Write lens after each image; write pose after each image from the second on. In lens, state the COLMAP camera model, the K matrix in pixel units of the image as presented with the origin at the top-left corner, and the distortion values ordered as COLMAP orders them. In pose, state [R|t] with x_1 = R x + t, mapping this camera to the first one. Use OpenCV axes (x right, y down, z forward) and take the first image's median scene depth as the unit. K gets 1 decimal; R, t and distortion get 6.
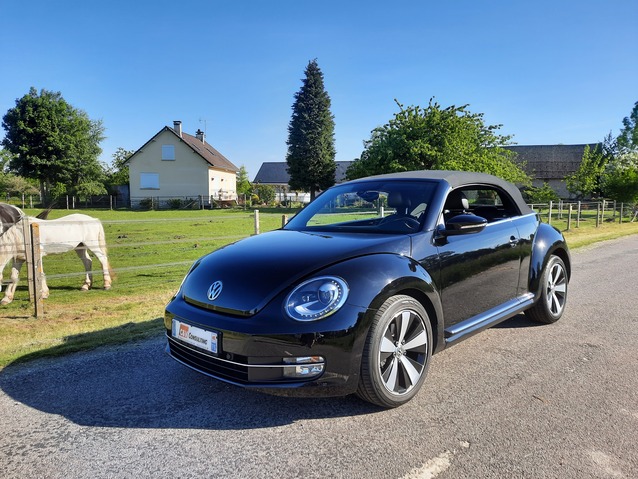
lens RADIAL K [[460.3, 0, 319.0], [0, 460.3, 239.5], [0, 0, 1]] dist [0.196750, -0.234769]
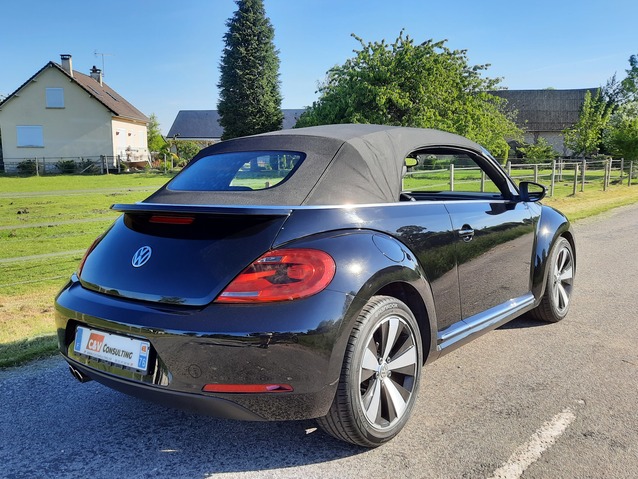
lens RADIAL K [[466.6, 0, 304.5], [0, 466.6, 209.1], [0, 0, 1]] dist [0.063531, 0.001680]
pose [[0.994046, -0.021160, 0.106882, -0.015060], [0.018013, 0.999378, 0.030328, -0.027644], [-0.107457, -0.028223, 0.993809, 0.226229]]
